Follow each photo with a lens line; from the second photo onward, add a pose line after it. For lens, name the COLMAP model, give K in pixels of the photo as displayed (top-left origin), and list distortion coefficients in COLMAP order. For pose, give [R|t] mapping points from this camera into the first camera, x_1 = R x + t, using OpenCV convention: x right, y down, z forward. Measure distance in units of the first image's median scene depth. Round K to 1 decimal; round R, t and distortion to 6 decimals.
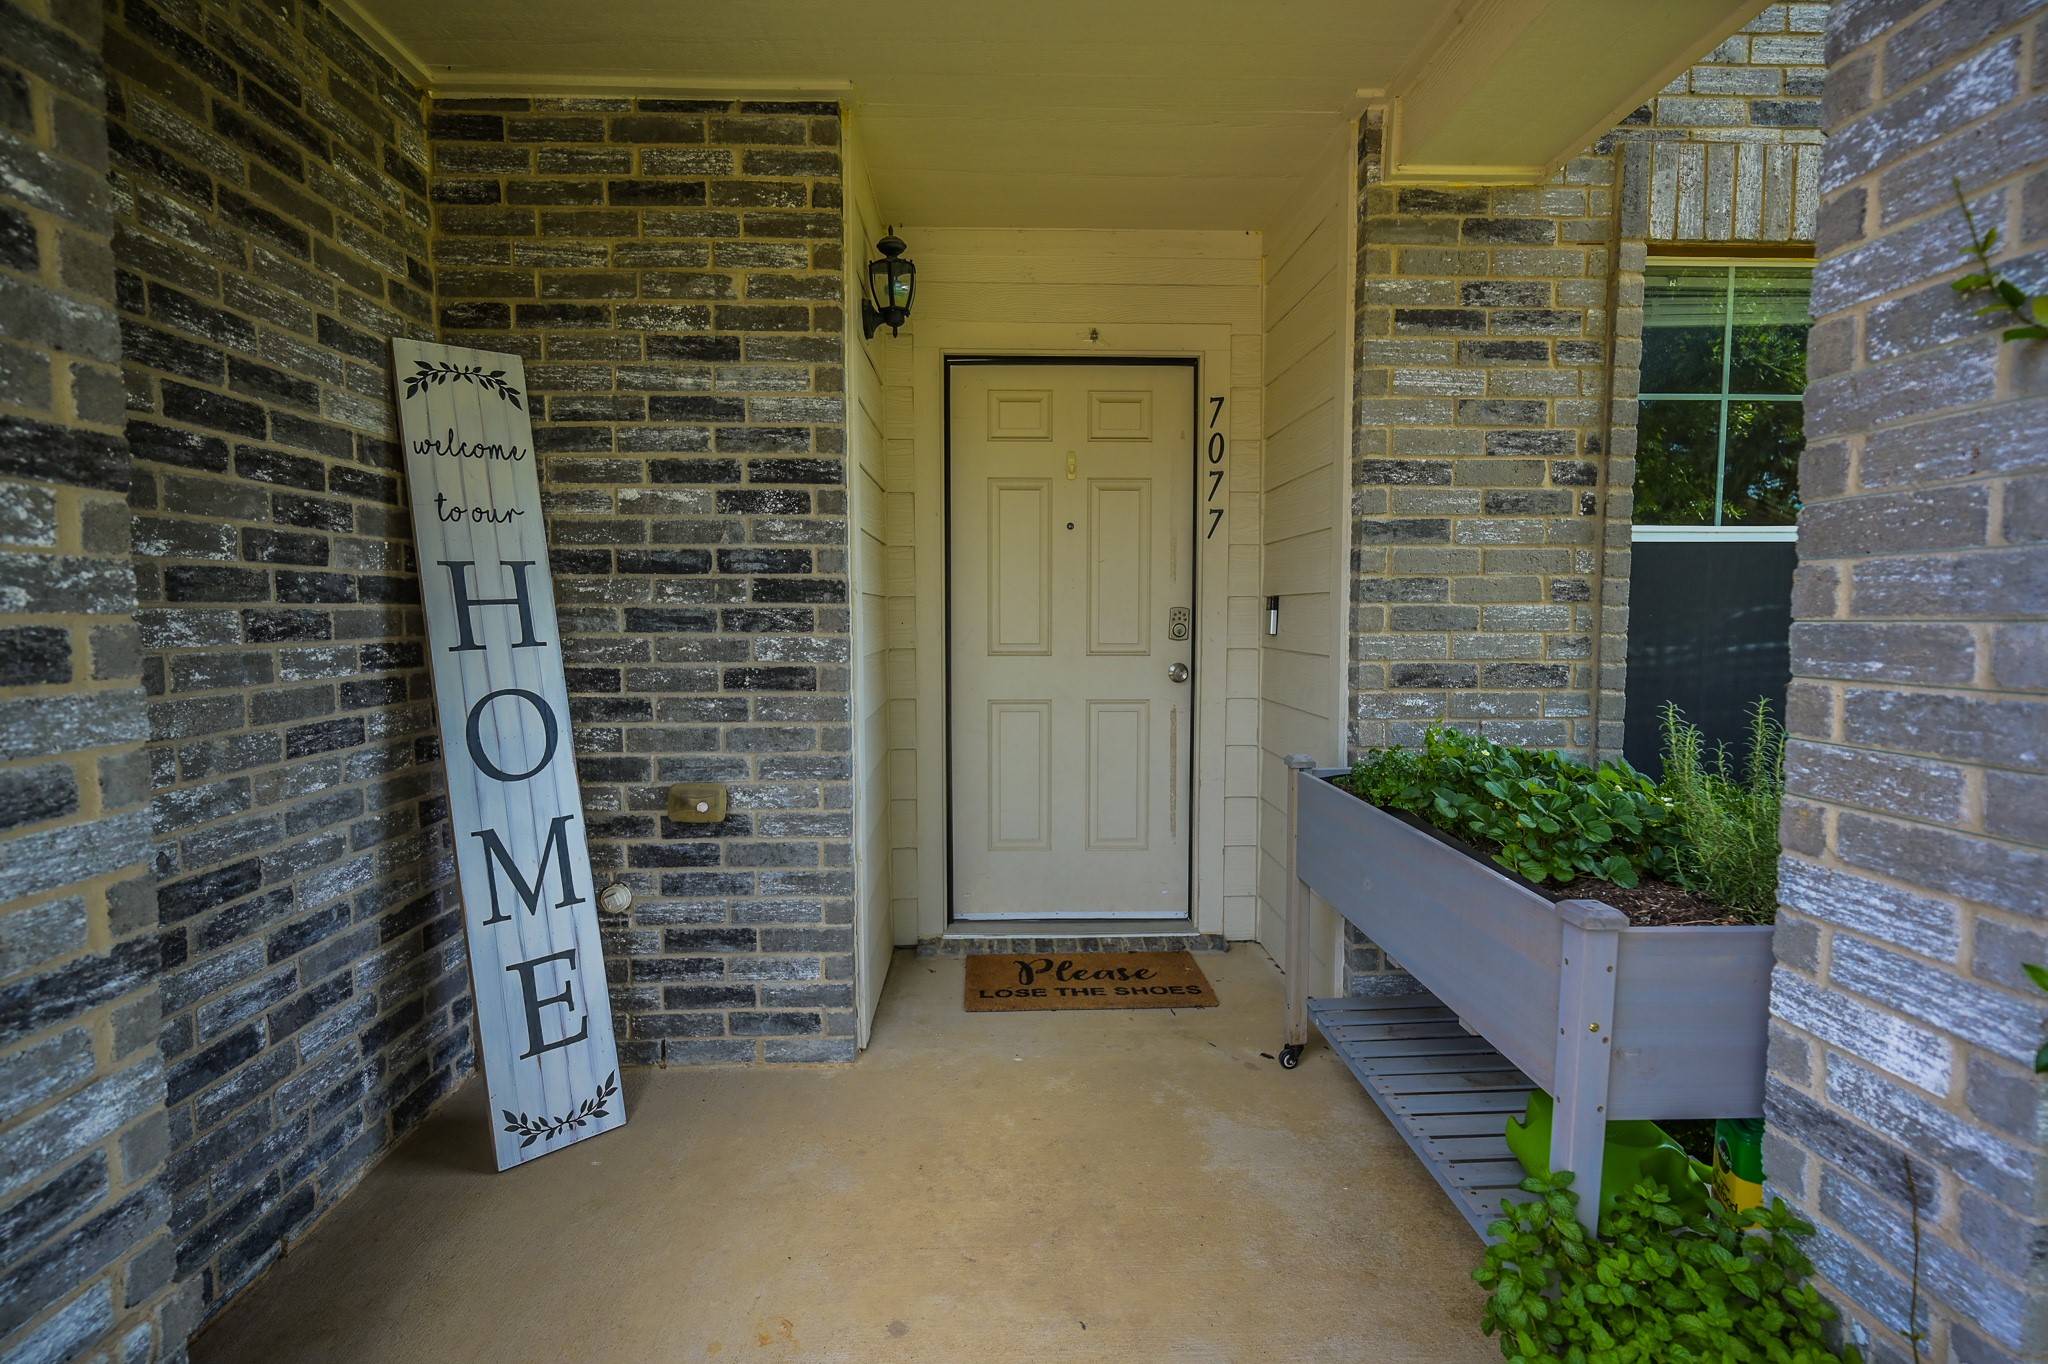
lens RADIAL K [[991.2, 0, 1012.3], [0, 991.2, 683.1], [0, 0, 1]] dist [-0.000227, -0.000058]
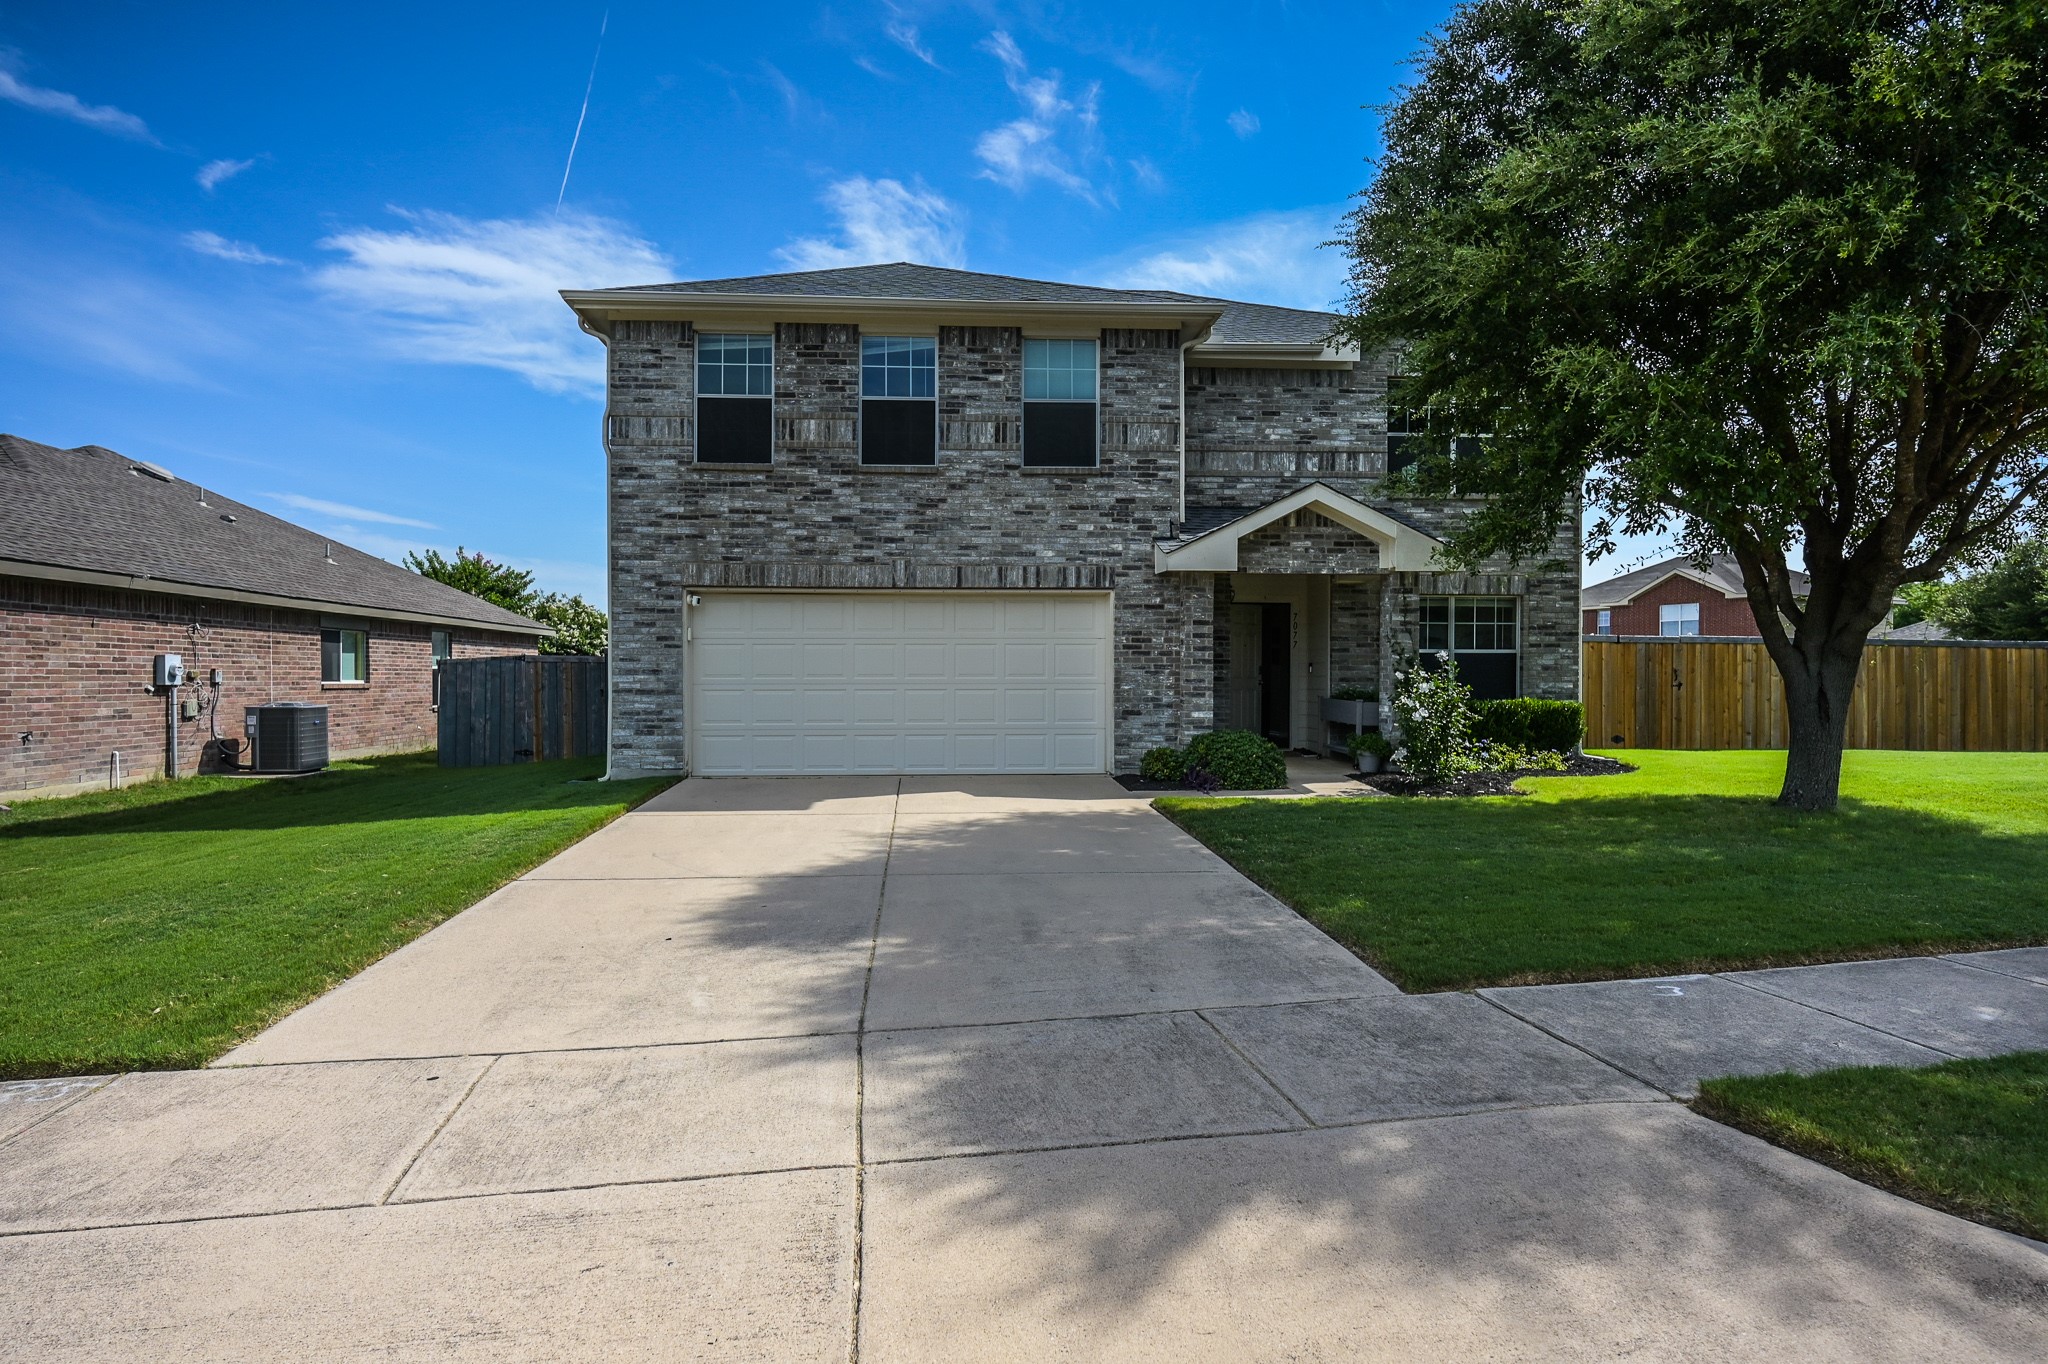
lens RADIAL K [[1018.9, 0, 974.7], [0, 1018.9, 687.3], [0, 0, 1]] dist [0.000002, 0.000209]
pose [[0.999976, 0.006287, -0.002760, -1.437808], [-0.006443, 0.998155, -0.060377, 0.355112], [0.002375, 0.060394, 0.998172, -4.135274]]
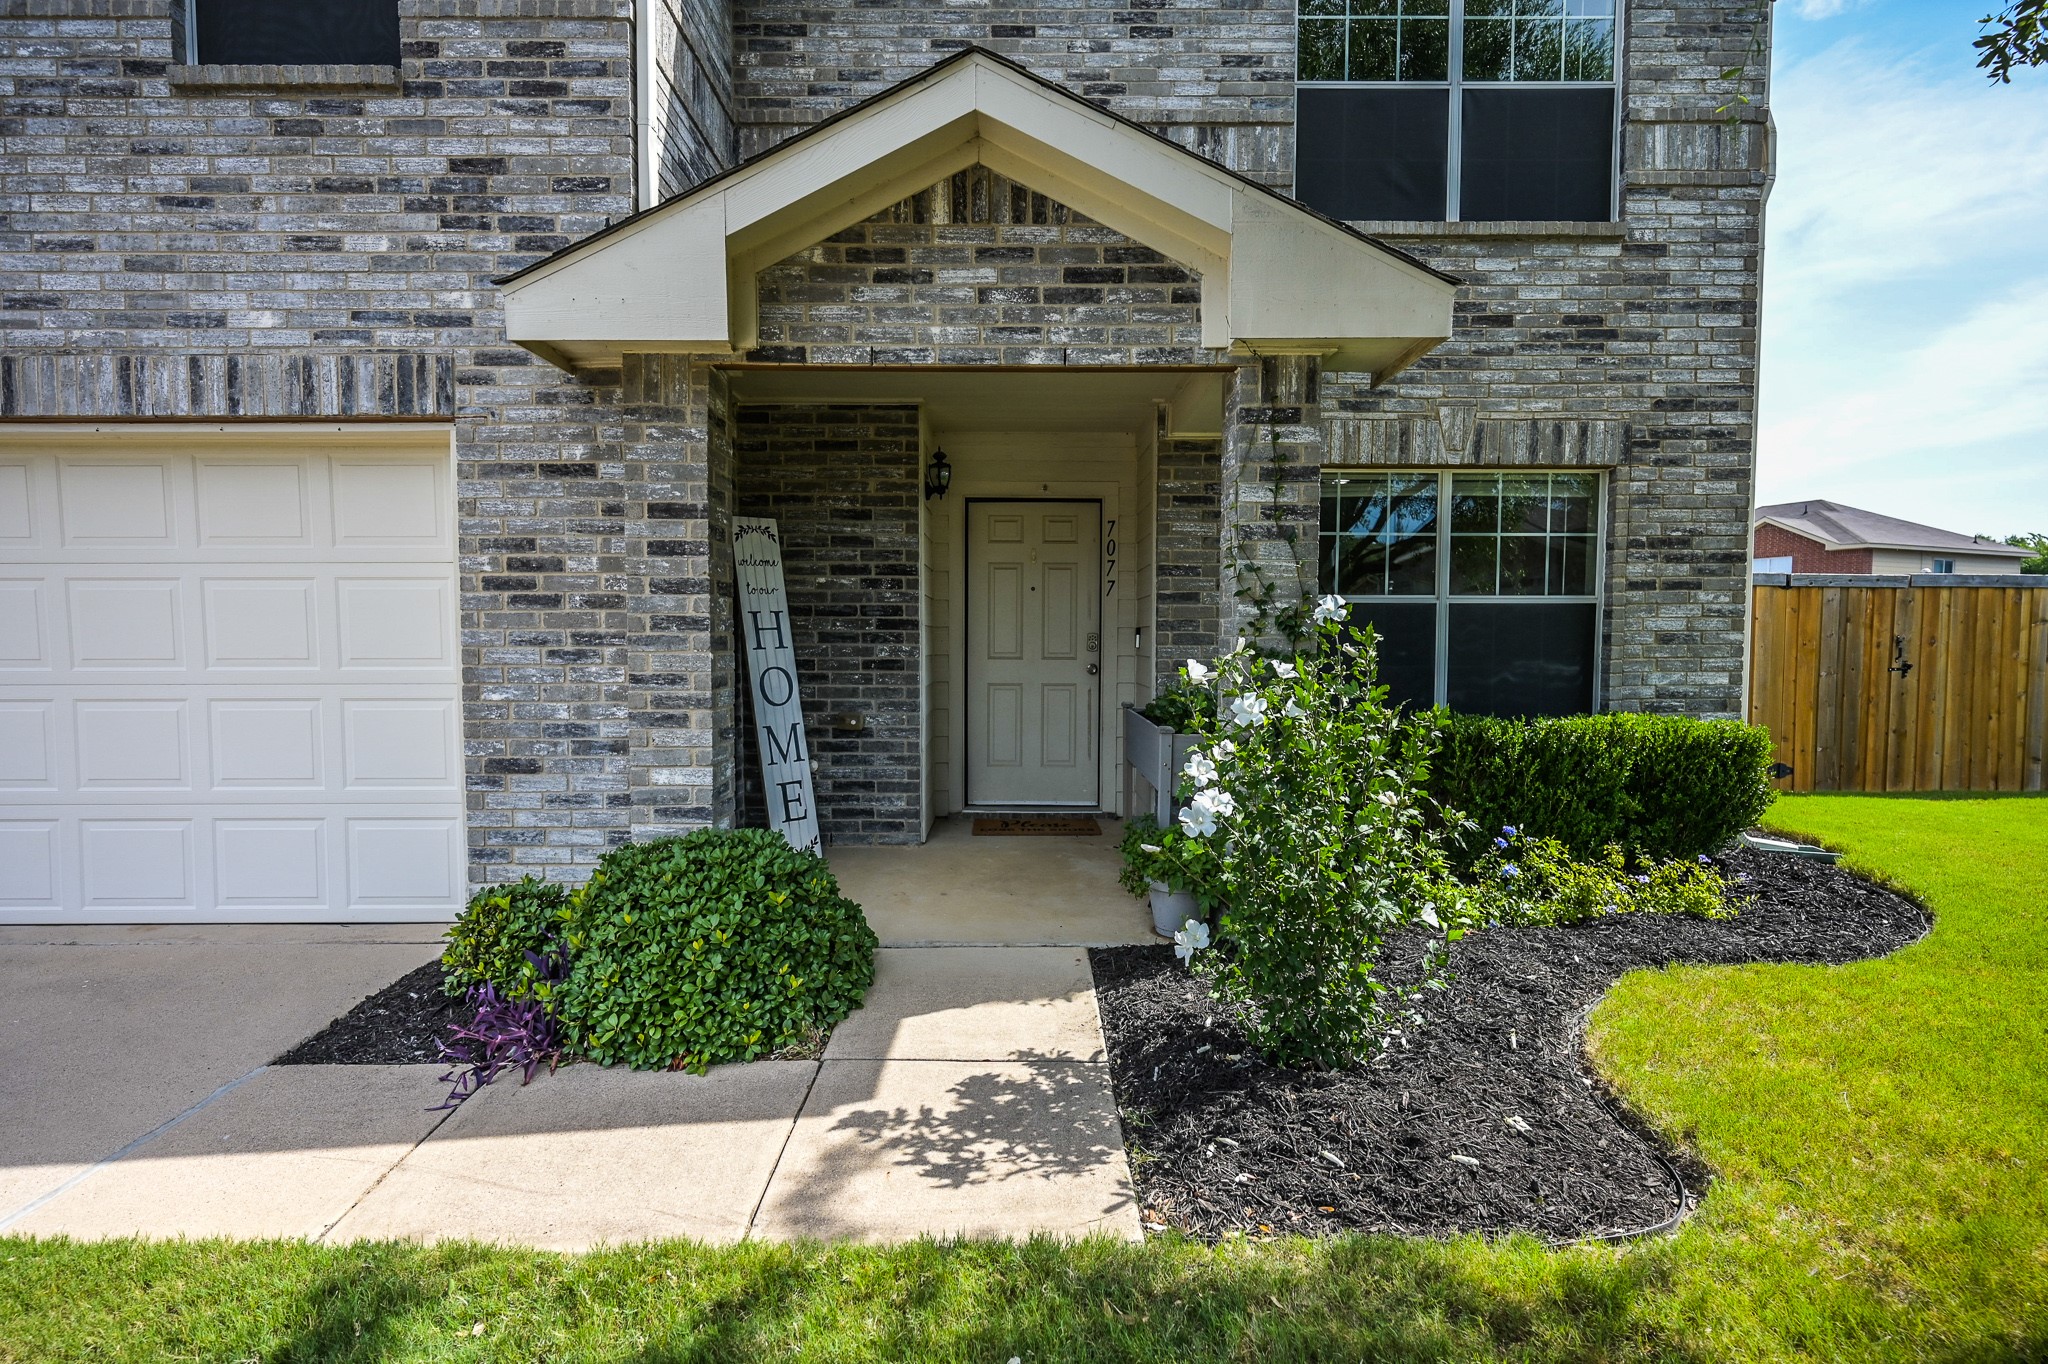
lens RADIAL K [[987.2, 0, 995.2], [0, 987.2, 691.5], [0, 0, 1]] dist [-0.000779, 0.000608]
pose [[0.999121, 0.007454, -0.041263, 0.090433], [-0.008203, 0.999804, -0.018008, 0.091233], [0.041120, 0.018331, 0.998986, -1.152279]]
